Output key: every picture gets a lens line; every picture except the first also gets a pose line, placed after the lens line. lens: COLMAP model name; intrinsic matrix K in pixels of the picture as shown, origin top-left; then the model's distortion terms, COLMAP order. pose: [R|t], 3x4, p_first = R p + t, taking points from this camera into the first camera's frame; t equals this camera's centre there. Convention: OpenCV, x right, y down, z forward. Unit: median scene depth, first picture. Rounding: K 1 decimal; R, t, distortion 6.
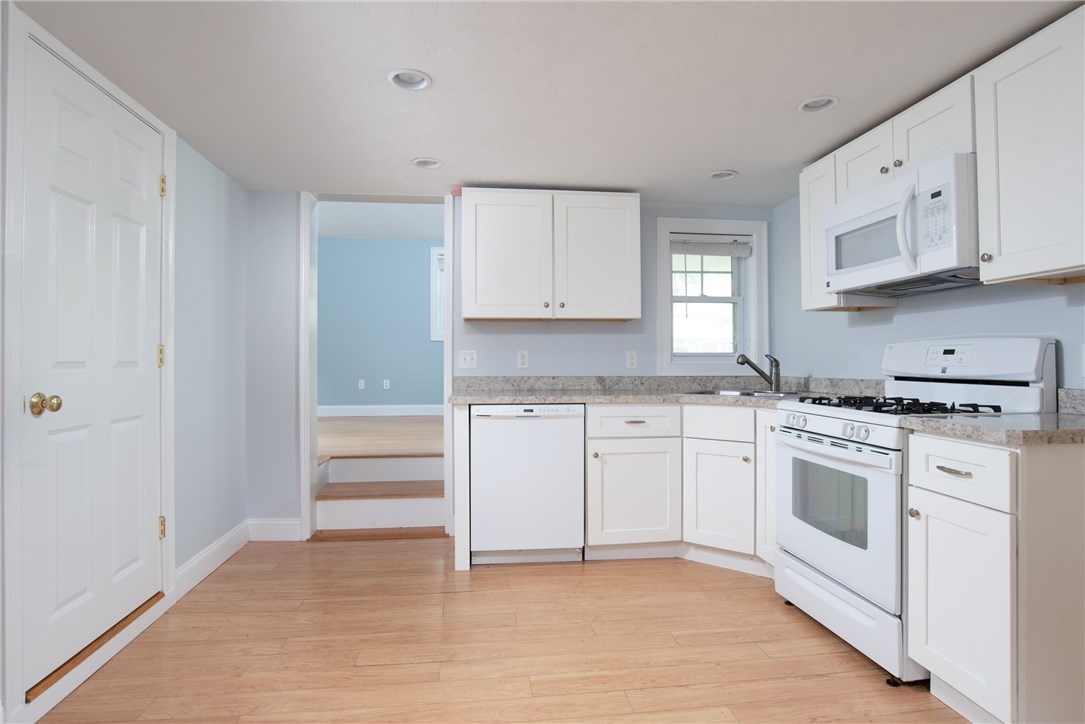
lens RADIAL K [[578.4, 0, 544.1], [0, 578.4, 334.9], [0, 0, 1]] dist [-0.025553, 0.000623]
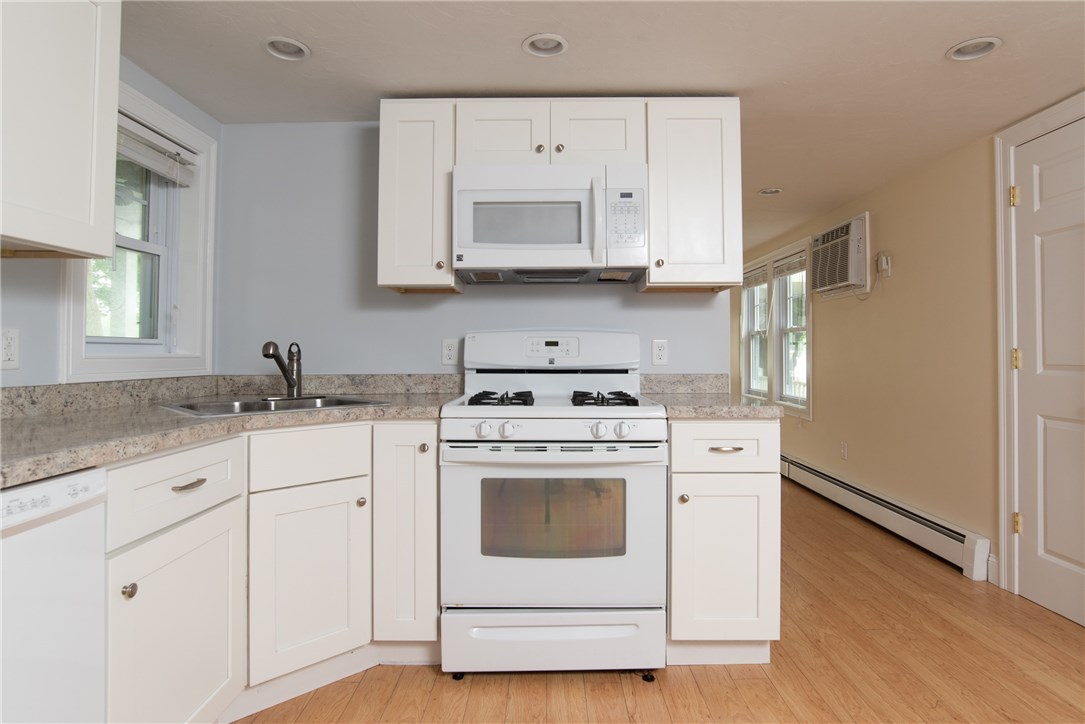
lens RADIAL K [[578.4, 0, 544.1], [0, 578.4, 334.9], [0, 0, 1]] dist [-0.025553, 0.000623]
pose [[0.134684, 0.031133, 0.990399, -0.310077], [-0.043726, 0.998719, -0.025448, 0.037828], [-0.989923, -0.039878, 0.135873, 0.800992]]
